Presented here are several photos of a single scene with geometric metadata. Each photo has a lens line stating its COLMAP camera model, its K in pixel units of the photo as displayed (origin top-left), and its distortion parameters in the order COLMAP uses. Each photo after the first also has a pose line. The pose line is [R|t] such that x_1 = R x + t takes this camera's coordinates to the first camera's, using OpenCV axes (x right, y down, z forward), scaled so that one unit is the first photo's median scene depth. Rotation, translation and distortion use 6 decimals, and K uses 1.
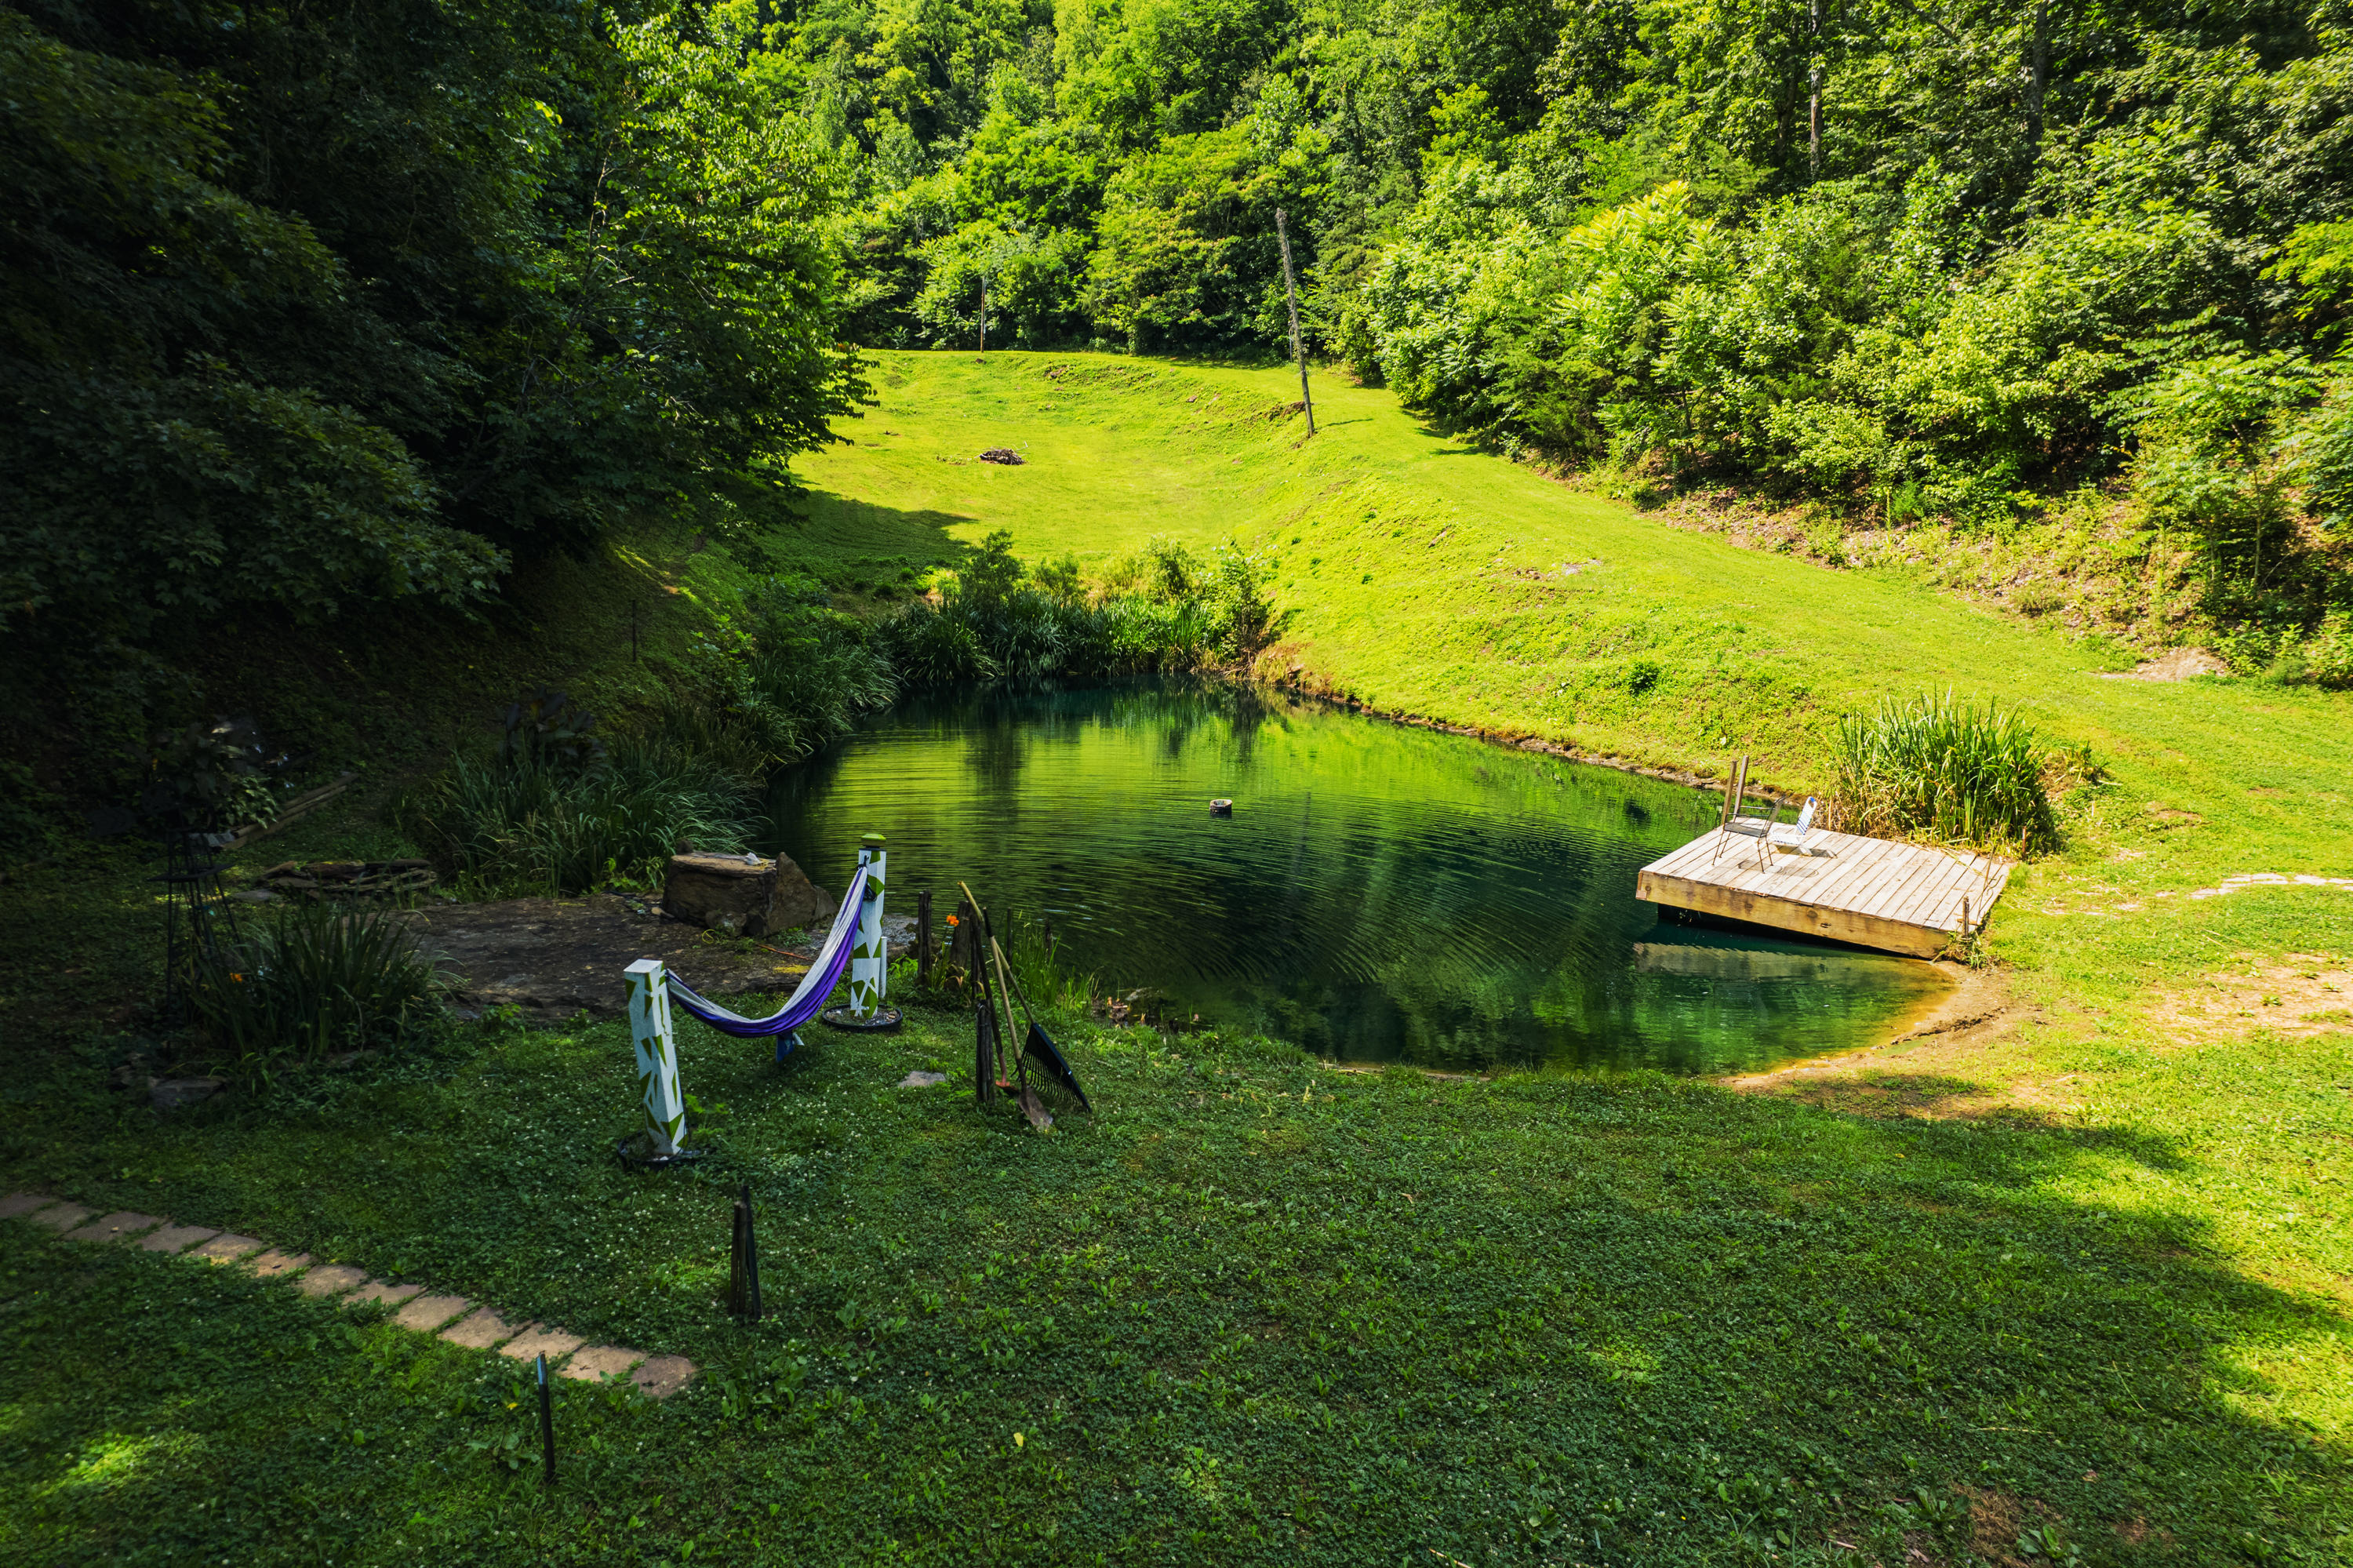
lens RADIAL K [[1509.4, 0, 1187.2], [0, 1509.4, 786.4], [0, 0, 1]] dist [-0.077463, 0.066014]
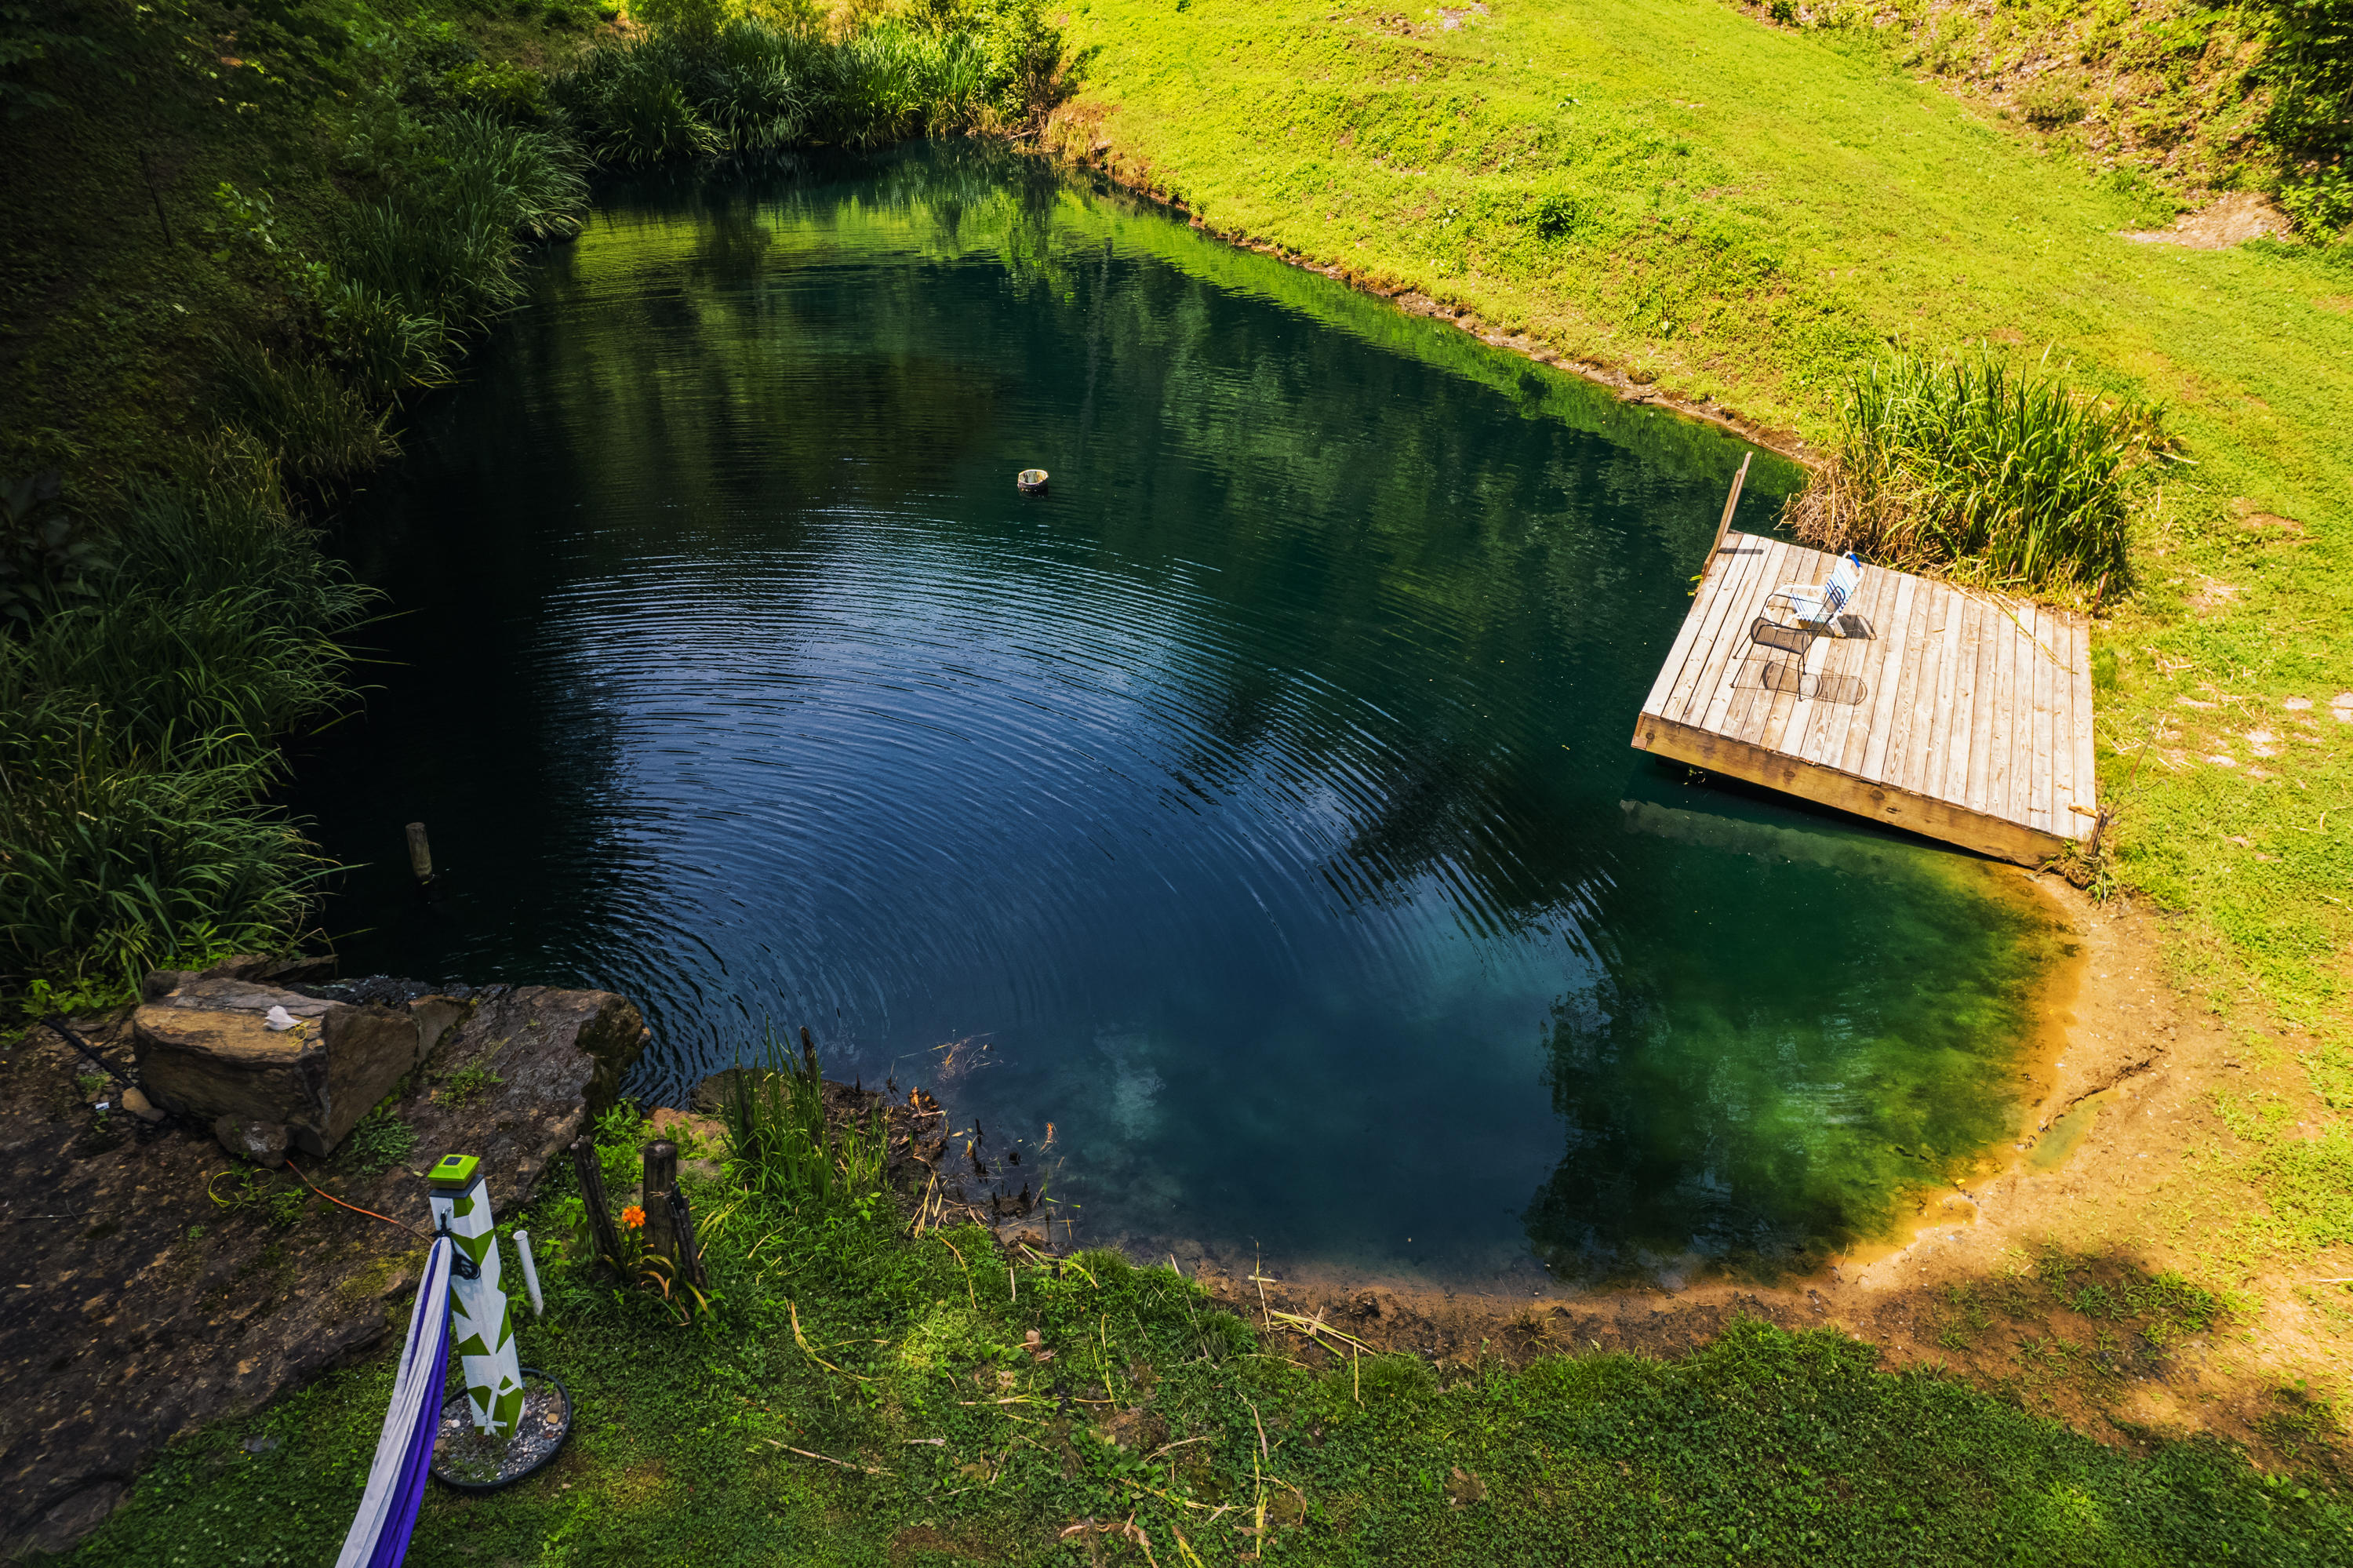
lens RADIAL K [[1509.4, 0, 1191.2], [0, 1509.4, 795.8], [0, 0, 1]] dist [-0.077463, 0.066014]
pose [[0.990128, -0.074144, 0.118948, 0.000017], [0.020356, 0.915703, 0.401340, -0.078420], [-0.138678, -0.394957, 0.908173, 0.141426]]
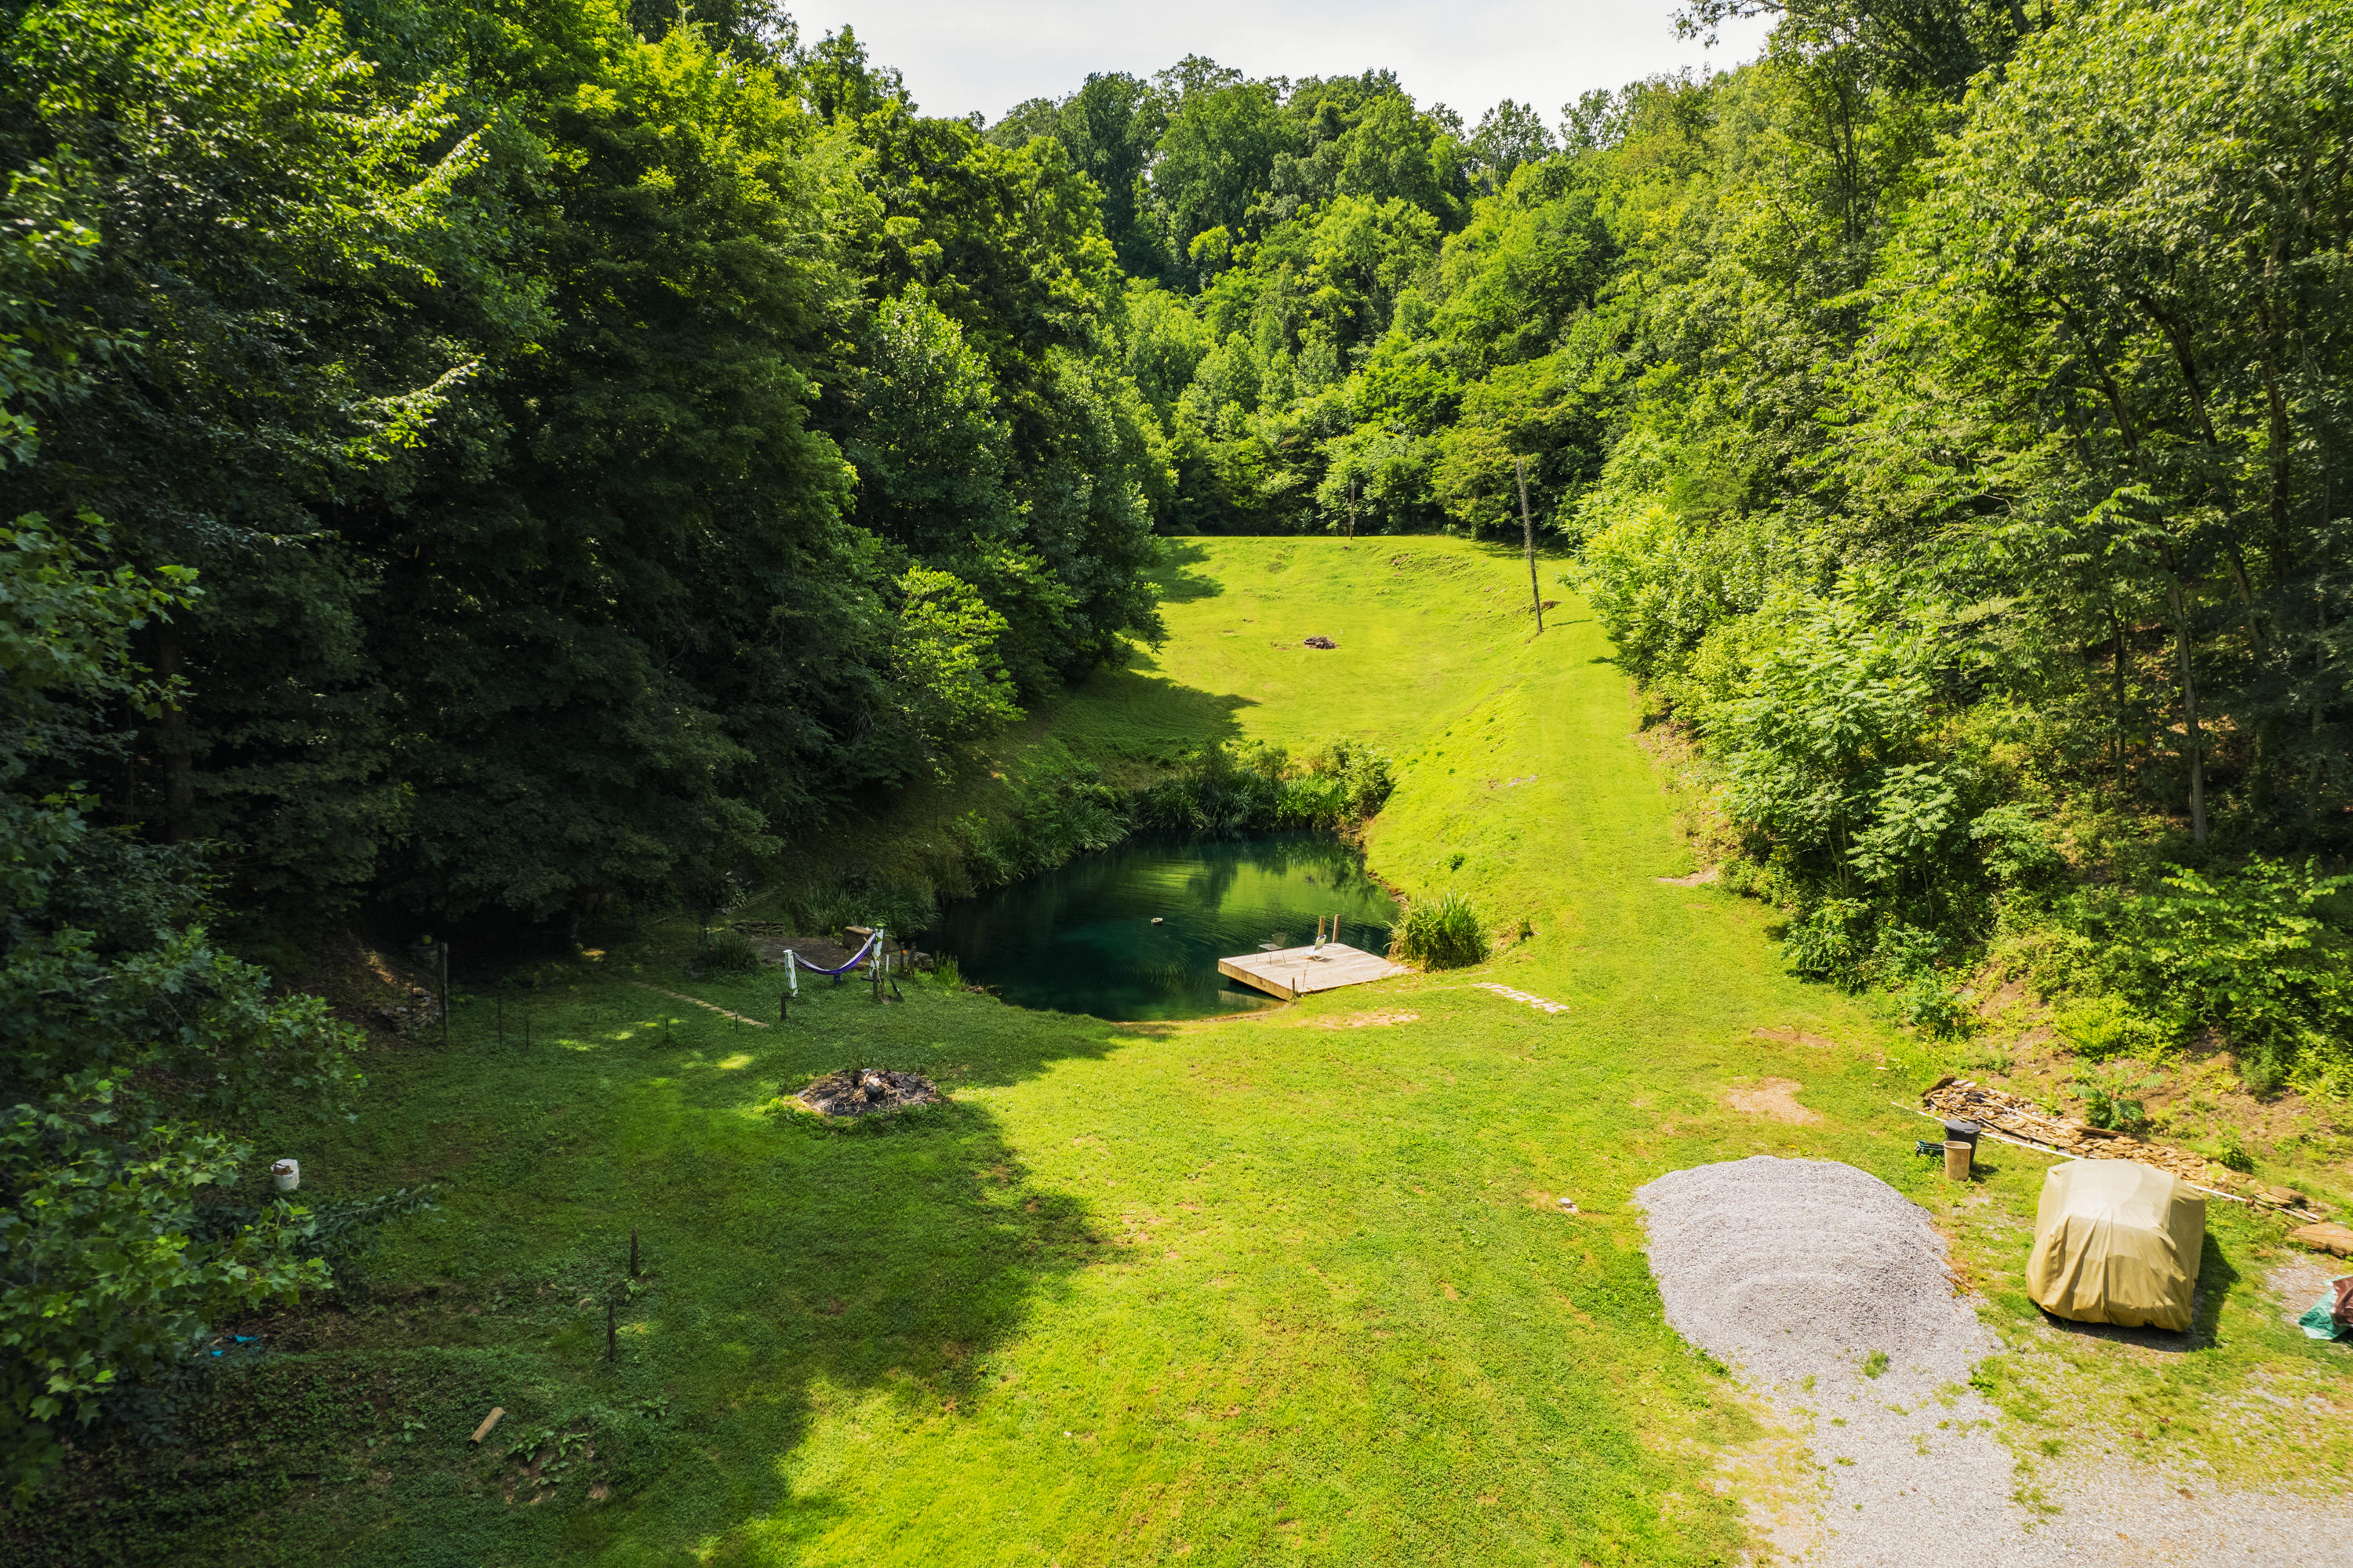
lens RADIAL K [[1509.4, 0, 1184.9], [0, 1509.4, 791.8], [0, 0, 1]] dist [-0.077463, 0.066014]
pose [[0.940615, 0.037017, -0.337452, 0.418341], [-0.056364, 0.997270, -0.047712, -0.037977], [0.334764, 0.063899, 0.940133, -0.526528]]
